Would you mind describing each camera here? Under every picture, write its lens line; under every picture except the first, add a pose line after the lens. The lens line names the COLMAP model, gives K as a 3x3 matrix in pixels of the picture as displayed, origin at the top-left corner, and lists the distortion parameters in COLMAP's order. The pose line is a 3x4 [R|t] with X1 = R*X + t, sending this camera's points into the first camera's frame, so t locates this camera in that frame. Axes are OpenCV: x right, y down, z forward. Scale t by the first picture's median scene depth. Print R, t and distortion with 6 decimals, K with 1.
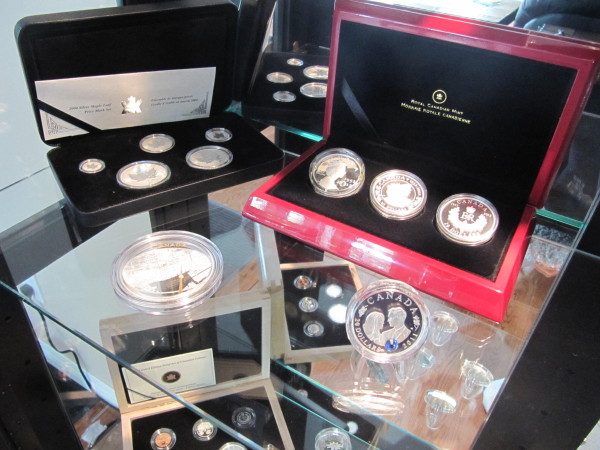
lens RADIAL K [[487.7, 0, 299.4], [0, 487.7, 223.1], [0, 0, 1]] dist [0.004339, -0.001516]
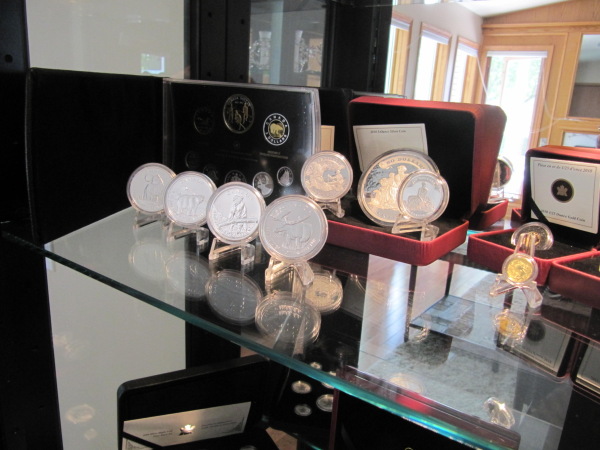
lens RADIAL K [[487.7, 0, 298.5], [0, 487.7, 224.5], [0, 0, 1]] dist [0.004339, -0.001516]
pose [[0.996196, 0.021608, -0.084422, 0.061245], [-0.051700, 0.926405, -0.372962, -0.260347], [0.070151, 0.375908, 0.923998, -0.412121]]
